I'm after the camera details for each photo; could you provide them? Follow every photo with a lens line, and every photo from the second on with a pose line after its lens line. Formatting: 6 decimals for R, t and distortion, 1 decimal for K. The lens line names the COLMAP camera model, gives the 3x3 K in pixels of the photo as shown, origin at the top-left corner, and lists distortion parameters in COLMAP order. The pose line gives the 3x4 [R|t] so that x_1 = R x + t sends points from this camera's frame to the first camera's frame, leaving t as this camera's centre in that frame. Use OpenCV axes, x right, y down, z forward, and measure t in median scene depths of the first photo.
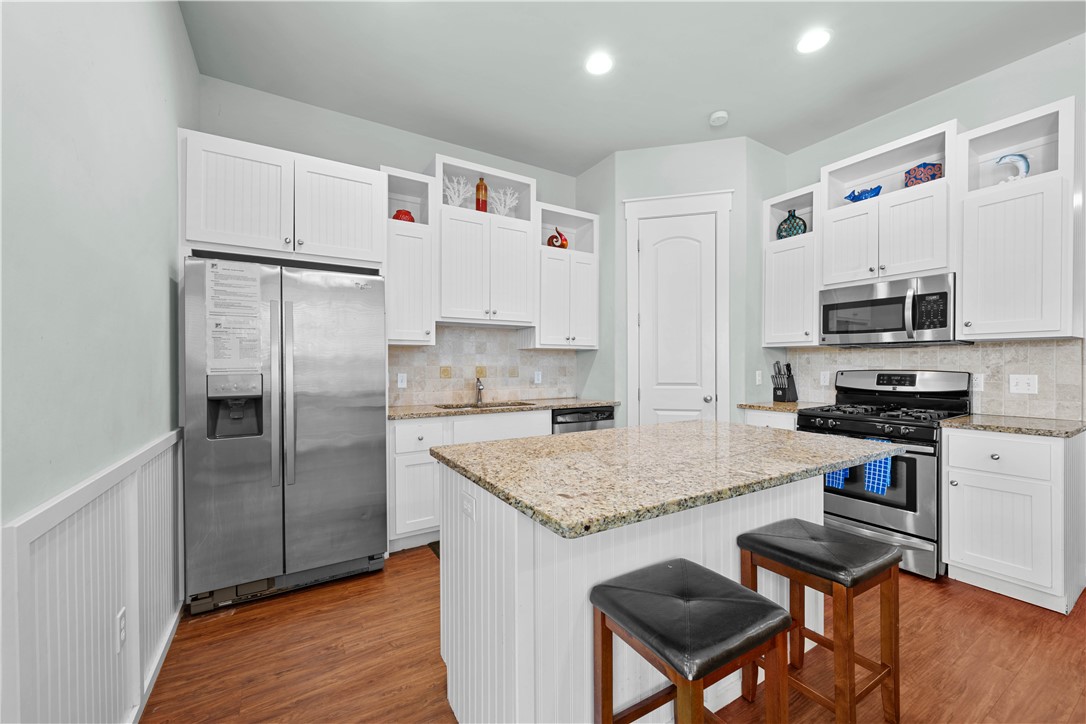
lens RADIAL K [[429.7, 0, 553.8], [0, 429.7, 366.1], [0, 0, 1]] dist [-0.001540, -0.000202]
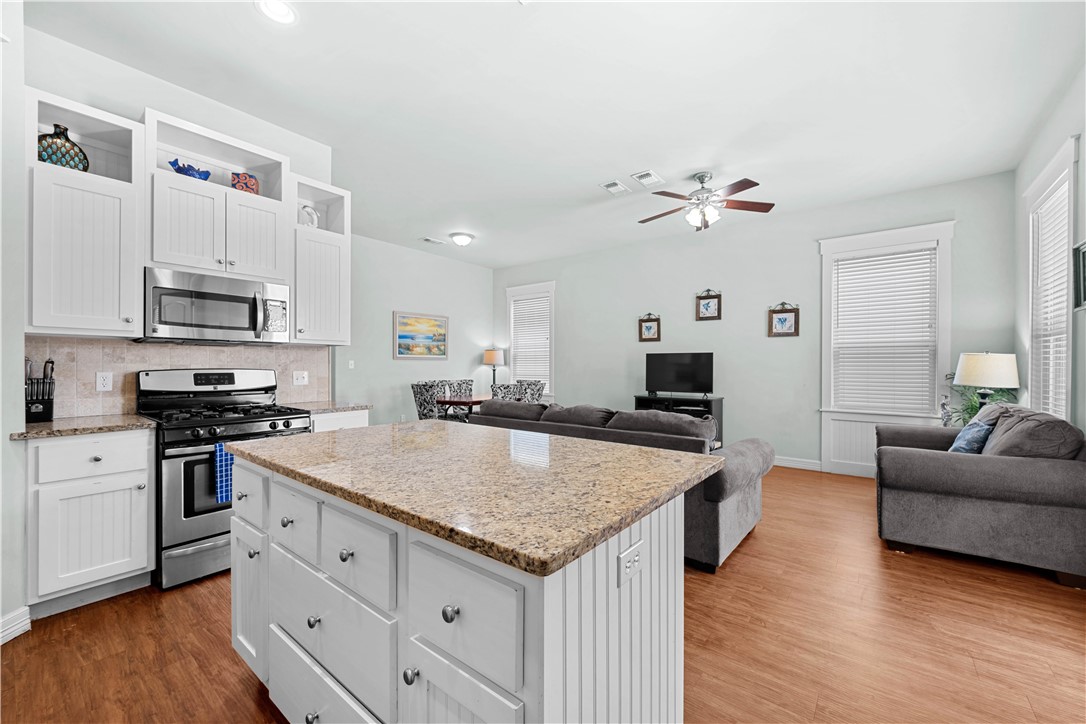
lens RADIAL K [[429.7, 0, 547.0], [0, 429.7, 366.9], [0, 0, 1]] dist [-0.001540, -0.000202]
pose [[-0.344038, -0.003316, 0.938950, -0.341598], [0.001527, 0.999990, 0.004091, 0.001938], [-0.938955, 0.002841, -0.344029, 0.580410]]
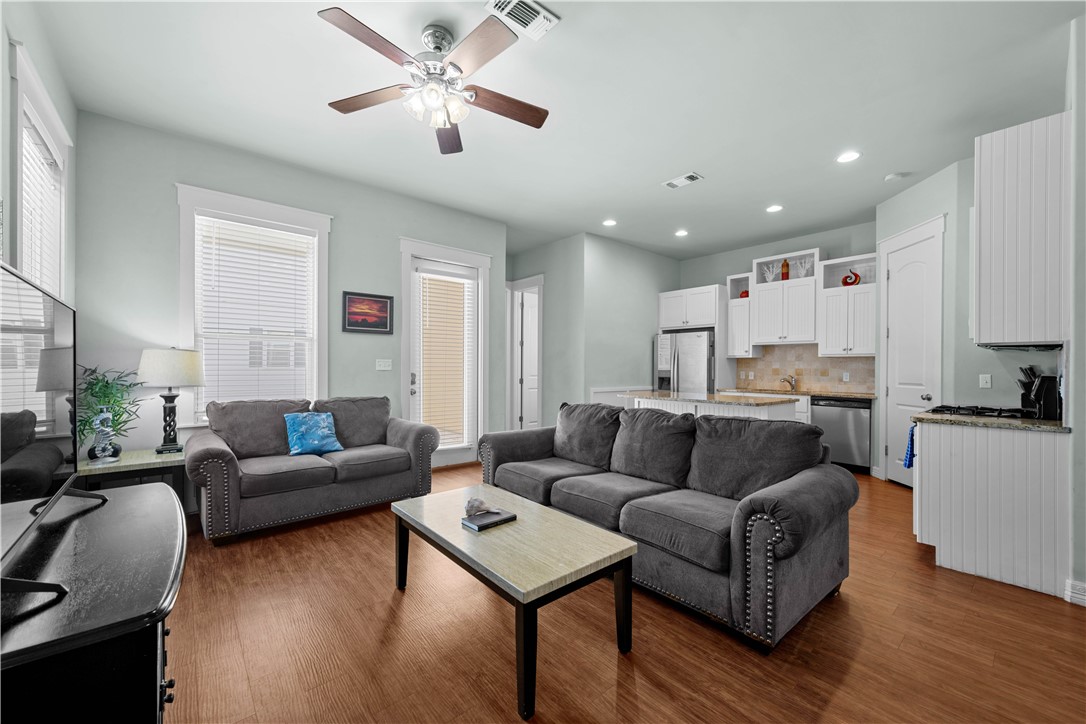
lens RADIAL K [[429.7, 0, 549.7], [0, 429.7, 366.4], [0, 0, 1]] dist [-0.001540, -0.000202]
pose [[0.158510, -0.000664, -0.987357, 1.463822], [-0.010225, 0.999945, -0.002314, 0.005646], [0.987304, 0.010462, 0.158495, -0.214987]]
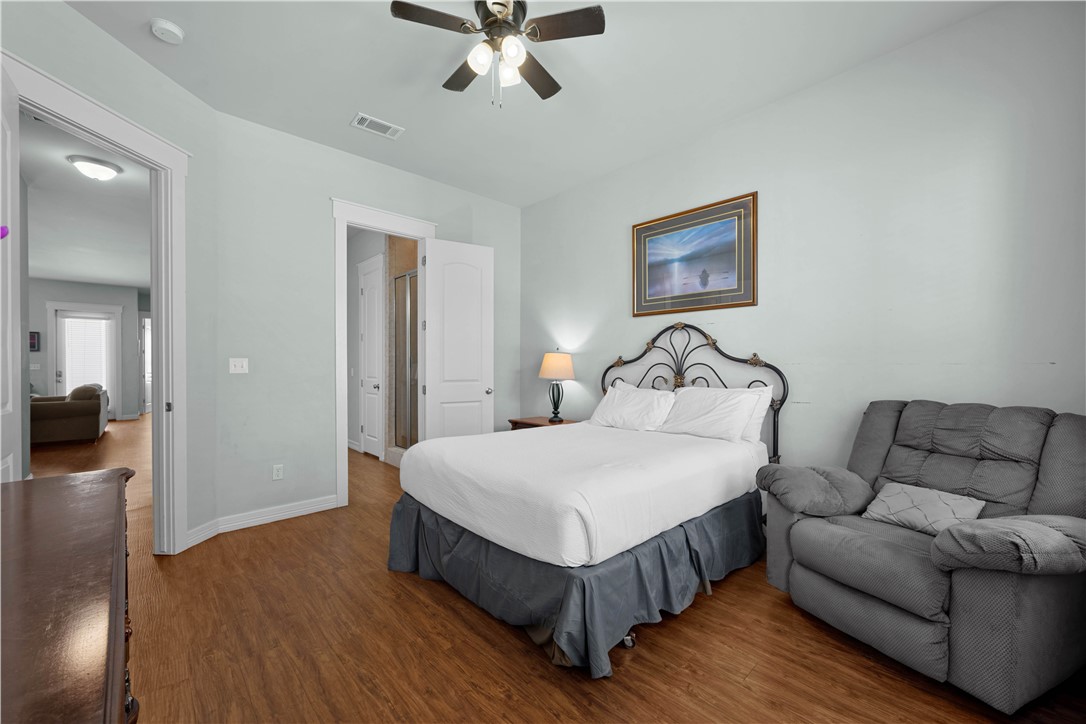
lens RADIAL K [[429.7, 0, 551.7], [0, 429.7, 364.9], [0, 0, 1]] dist [-0.001540, -0.000202]
pose [[0.206322, -0.000360, -0.978484, 3.388090], [-0.003685, 0.999993, -0.001144, -0.019180], [0.978477, 0.003841, 0.206319, 2.172432]]
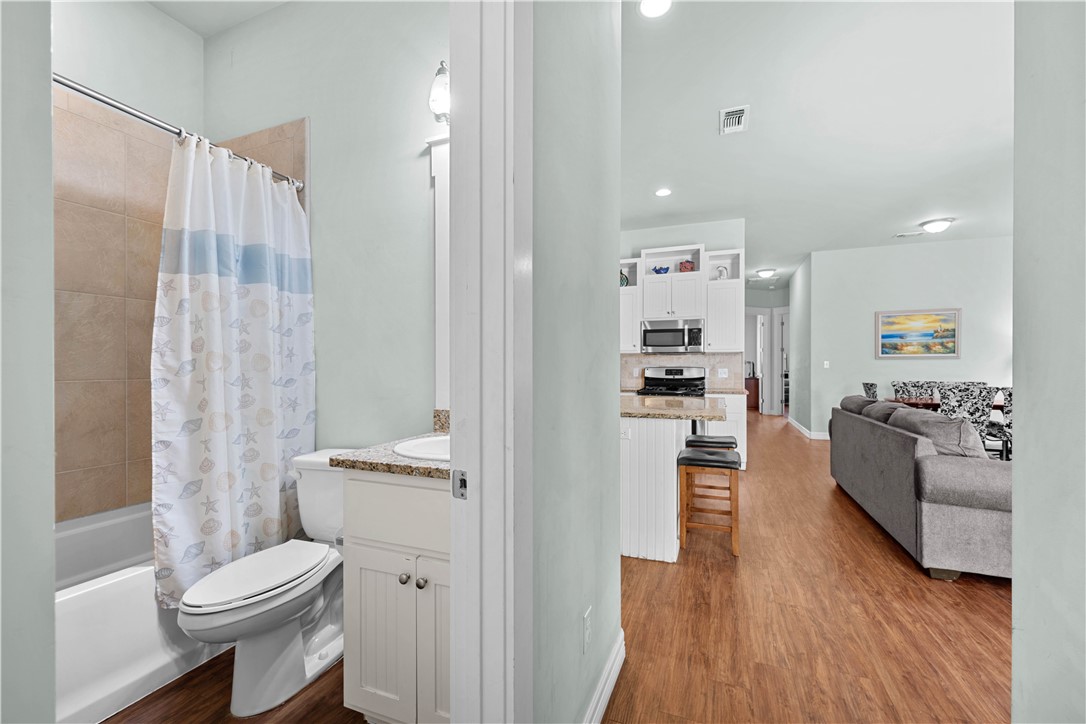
lens RADIAL K [[429.7, 0, 545.9], [0, 429.7, 367.0], [0, 0, 1]] dist [-0.001540, -0.000202]
pose [[0.806437, -0.001675, 0.591318, -0.702982], [0.002307, 0.999997, -0.000313, 0.008189], [-0.591316, 0.001617, 0.806438, -0.166574]]
